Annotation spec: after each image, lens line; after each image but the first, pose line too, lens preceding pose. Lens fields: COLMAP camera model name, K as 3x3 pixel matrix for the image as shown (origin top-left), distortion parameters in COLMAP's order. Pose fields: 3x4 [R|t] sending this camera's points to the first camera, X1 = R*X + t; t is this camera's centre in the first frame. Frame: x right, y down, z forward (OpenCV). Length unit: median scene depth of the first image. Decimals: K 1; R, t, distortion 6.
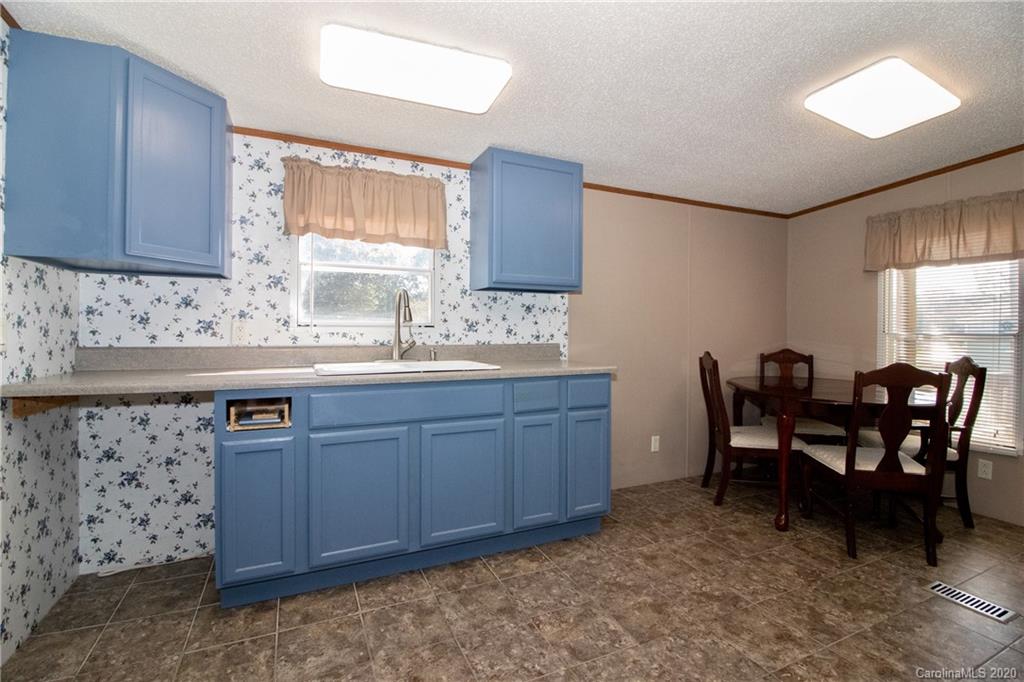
lens RADIAL K [[476.5, 0, 511.9], [0, 476.5, 337.3], [0, 0, 1]] dist [-0.000163, -0.013961]
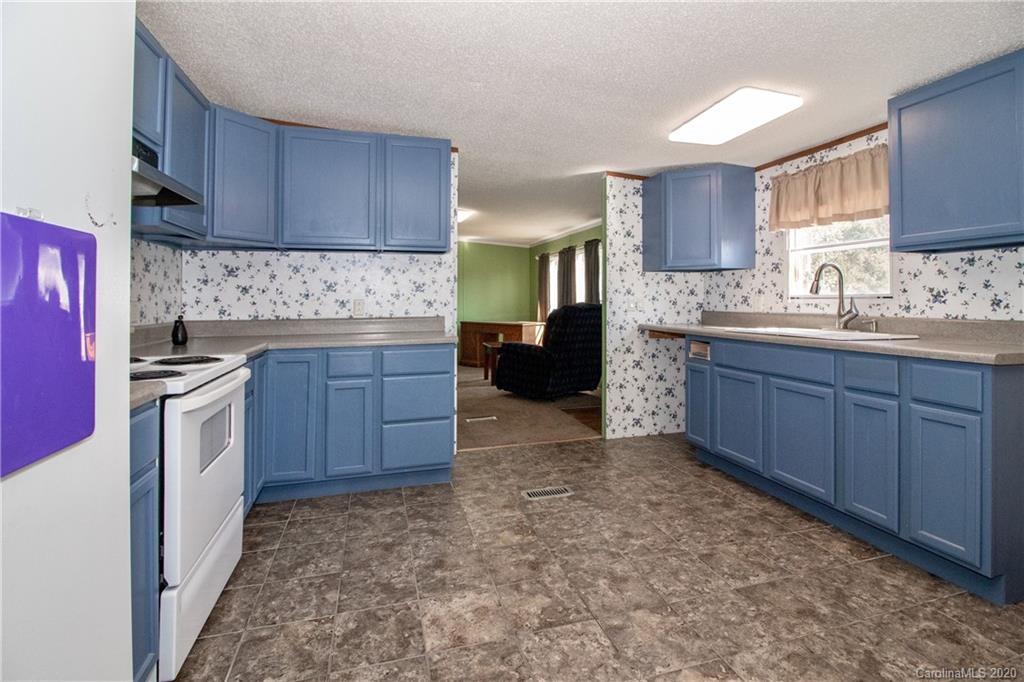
lens RADIAL K [[499.4, 0, 513.4], [0, 499.4, 291.0], [0, 0, 1]] dist [-0.000136, -0.000682]
pose [[-0.162340, -0.024787, -0.986423, 1.102037], [-0.015433, 0.999626, -0.022579, -0.001820], [0.986614, 0.011558, -0.162662, 0.498607]]
